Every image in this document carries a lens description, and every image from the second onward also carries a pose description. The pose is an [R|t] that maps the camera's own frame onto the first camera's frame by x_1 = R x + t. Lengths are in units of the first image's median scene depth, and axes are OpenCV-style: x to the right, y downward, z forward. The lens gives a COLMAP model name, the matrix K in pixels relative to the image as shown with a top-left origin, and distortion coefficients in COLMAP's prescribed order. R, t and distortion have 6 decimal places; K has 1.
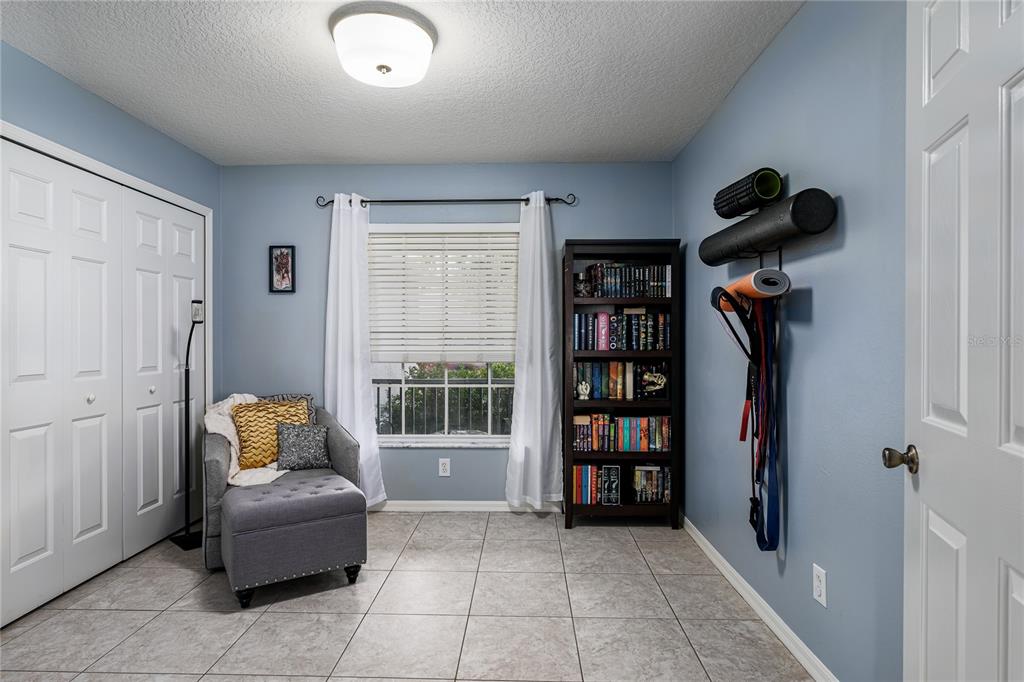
lens RADIAL K [[550.8, 0, 512.8], [0, 550.8, 344.6], [0, 0, 1]] dist [0.000166, 0.000260]
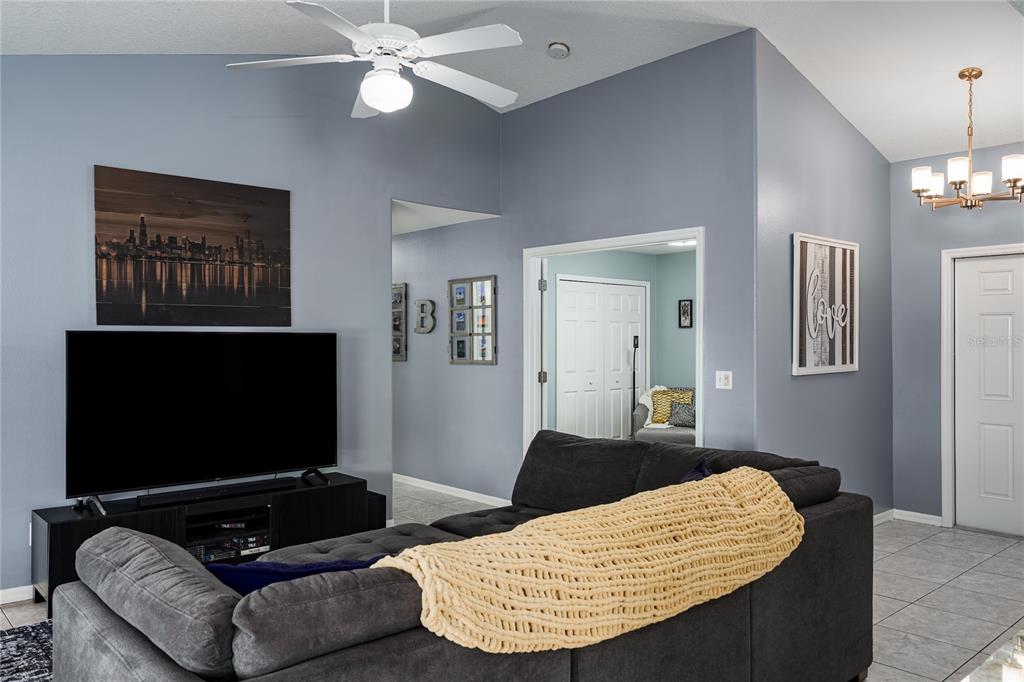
lens RADIAL K [[779.0, 0, 510.6], [0, 779.0, 342.4], [0, 0, 1]] dist [-0.005941, -0.003904]
pose [[0.698147, -0.000953, -0.715954, 1.032500], [-0.010824, 0.999871, -0.011886, -0.018315], [0.715872, 0.016047, 0.698047, -1.176276]]
